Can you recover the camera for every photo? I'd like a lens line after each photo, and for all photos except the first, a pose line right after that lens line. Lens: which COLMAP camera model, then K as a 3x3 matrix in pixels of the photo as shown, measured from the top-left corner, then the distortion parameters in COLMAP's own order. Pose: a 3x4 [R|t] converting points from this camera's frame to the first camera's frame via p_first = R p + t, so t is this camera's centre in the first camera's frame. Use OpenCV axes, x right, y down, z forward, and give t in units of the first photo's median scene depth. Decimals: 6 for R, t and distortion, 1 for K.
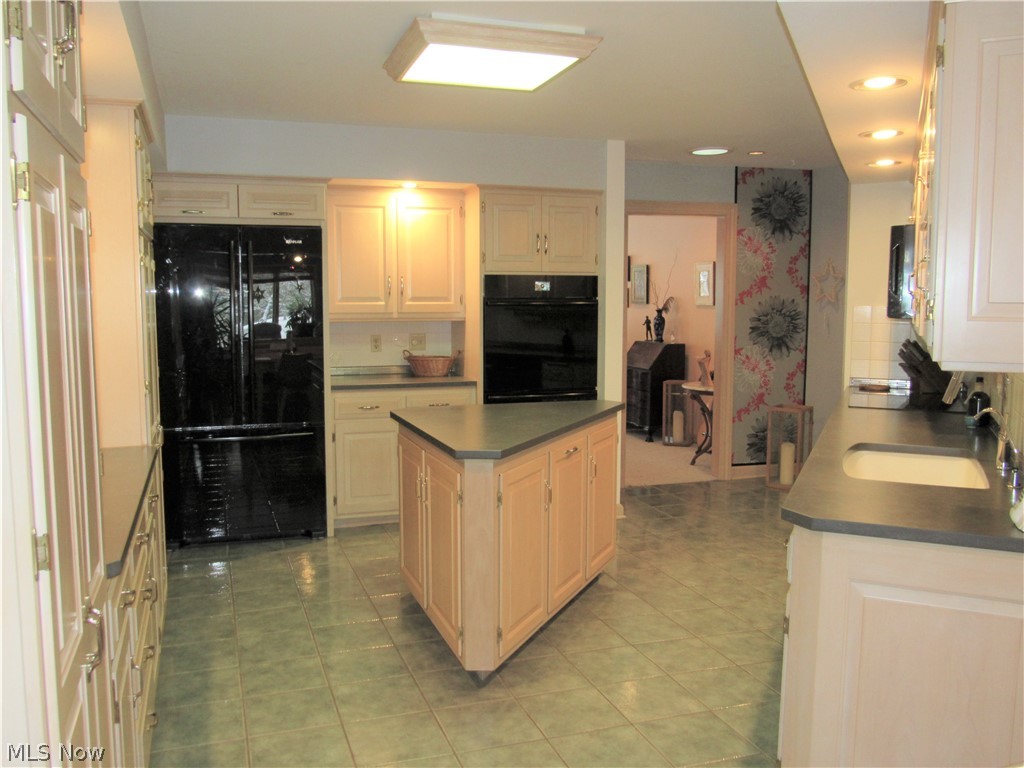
lens RADIAL K [[907.6, 0, 512.0], [0, 907.6, 384.0], [0, 0, 1]] dist [-0.009857, 0.002675]
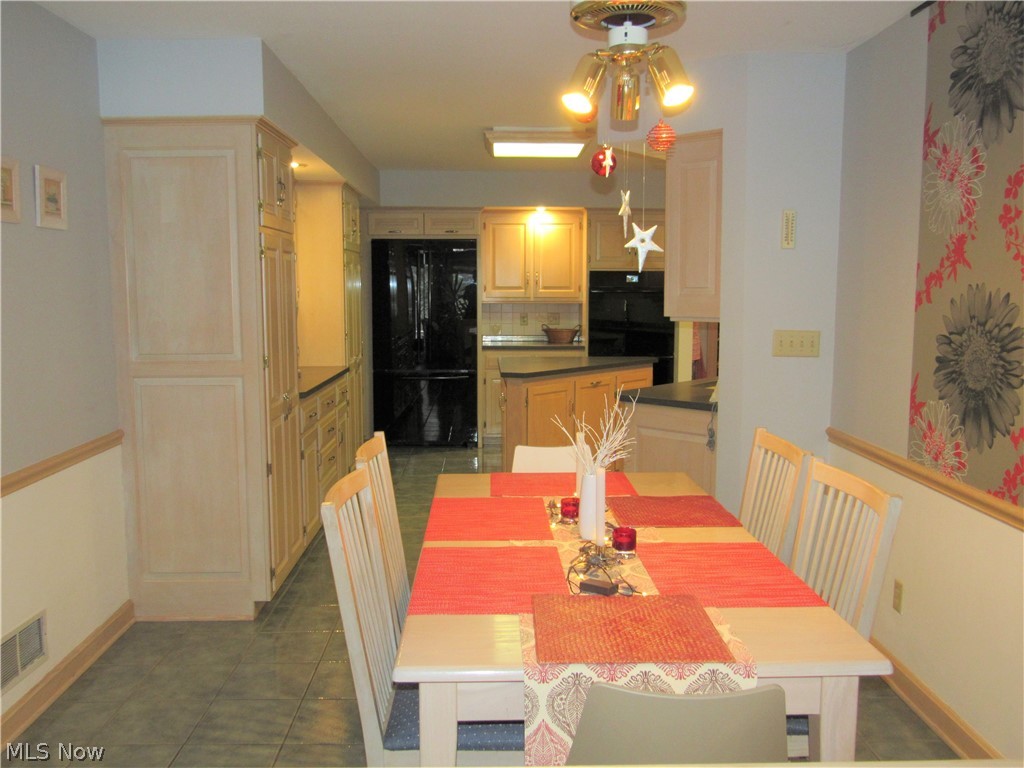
lens RADIAL K [[907.6, 0, 512.0], [0, 907.6, 384.0], [0, 0, 1]] dist [-0.009857, 0.002675]
pose [[0.956000, 0.031695, -0.291650, 0.278702], [-0.028796, 0.999484, 0.014228, 0.040958], [0.291951, -0.005203, 0.956419, -0.405249]]
